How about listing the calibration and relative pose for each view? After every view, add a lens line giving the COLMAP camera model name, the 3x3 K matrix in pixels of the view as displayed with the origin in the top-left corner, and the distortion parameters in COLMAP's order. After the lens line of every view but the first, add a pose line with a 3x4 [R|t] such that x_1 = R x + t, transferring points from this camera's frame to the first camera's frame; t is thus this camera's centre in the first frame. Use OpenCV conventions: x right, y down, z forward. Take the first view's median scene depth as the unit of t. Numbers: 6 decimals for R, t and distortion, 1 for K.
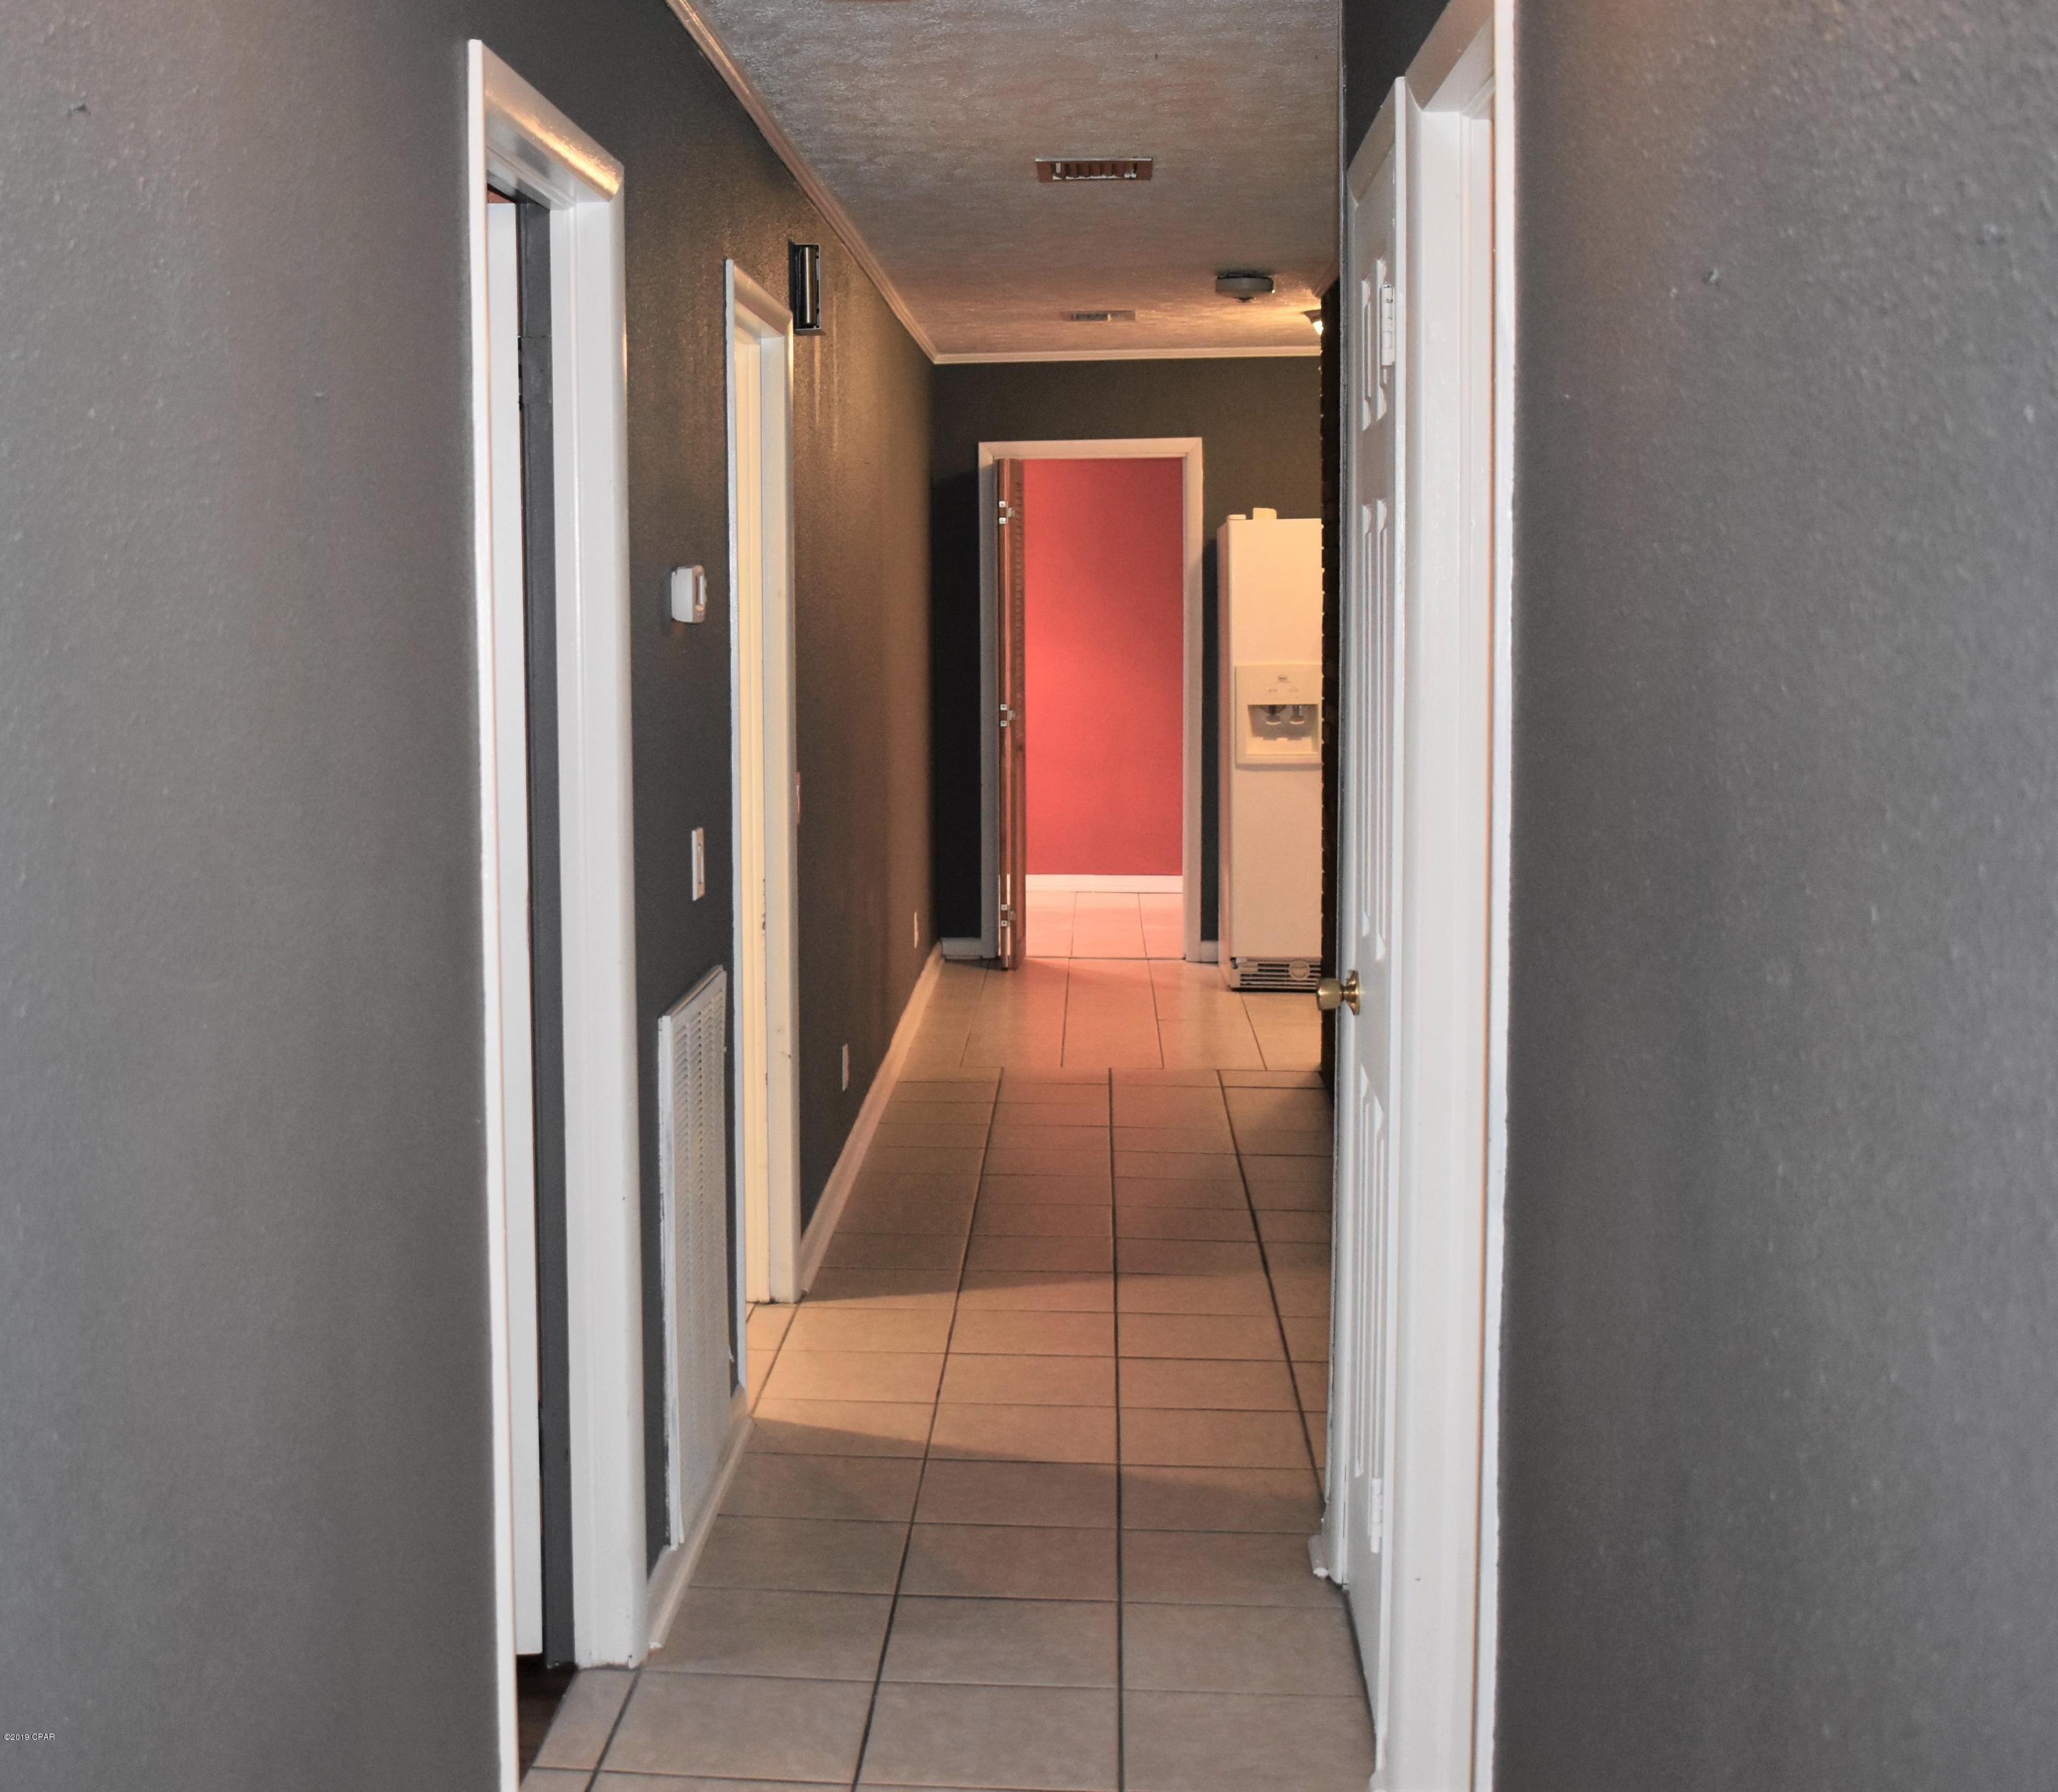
lens RADIAL K [[2978.2, 0, 1027.0], [0, 2978.2, 894.2], [0, 0, 1]] dist [-0.018713, 0.000000]
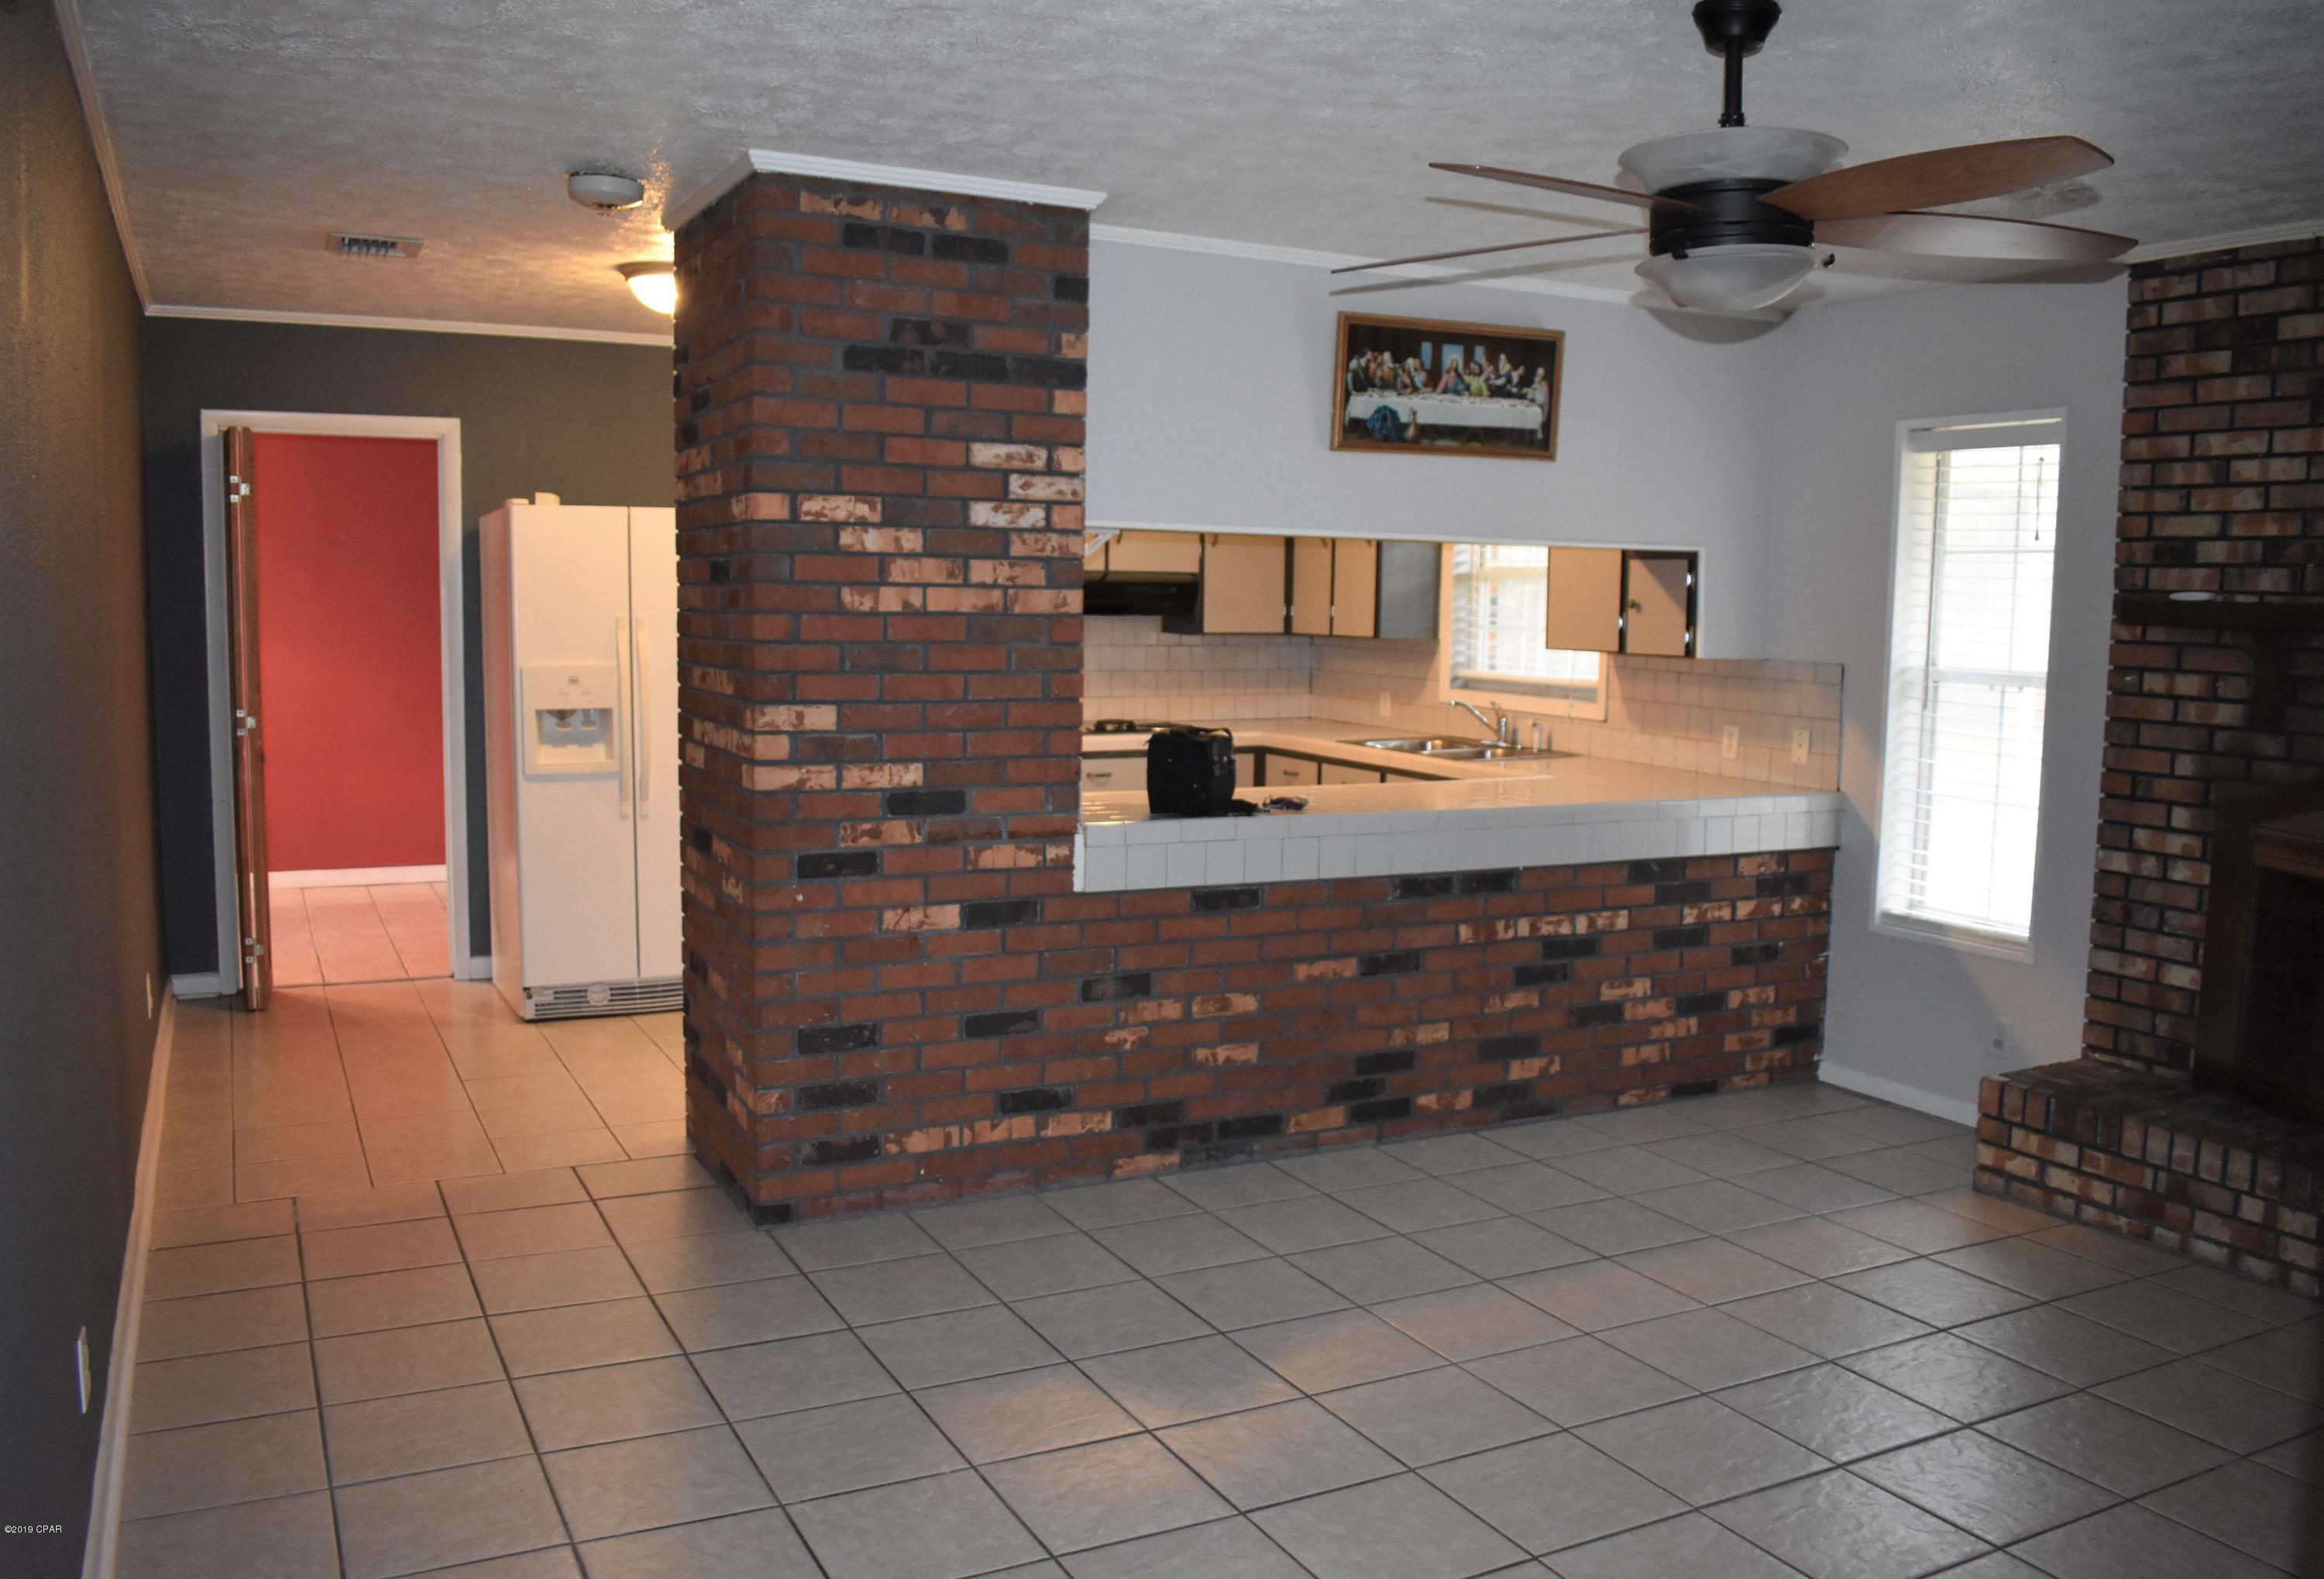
lens RADIAL K [[1854.7, 0, 1158.8], [0, 1854.7, 801.7], [0, 0, 1]] dist [-0.080938, -0.002128]
pose [[0.877541, -0.032242, 0.478417, -0.027228], [0.026555, 0.999473, 0.018650, -0.040090], [-0.478766, -0.003662, 0.877935, 0.408678]]
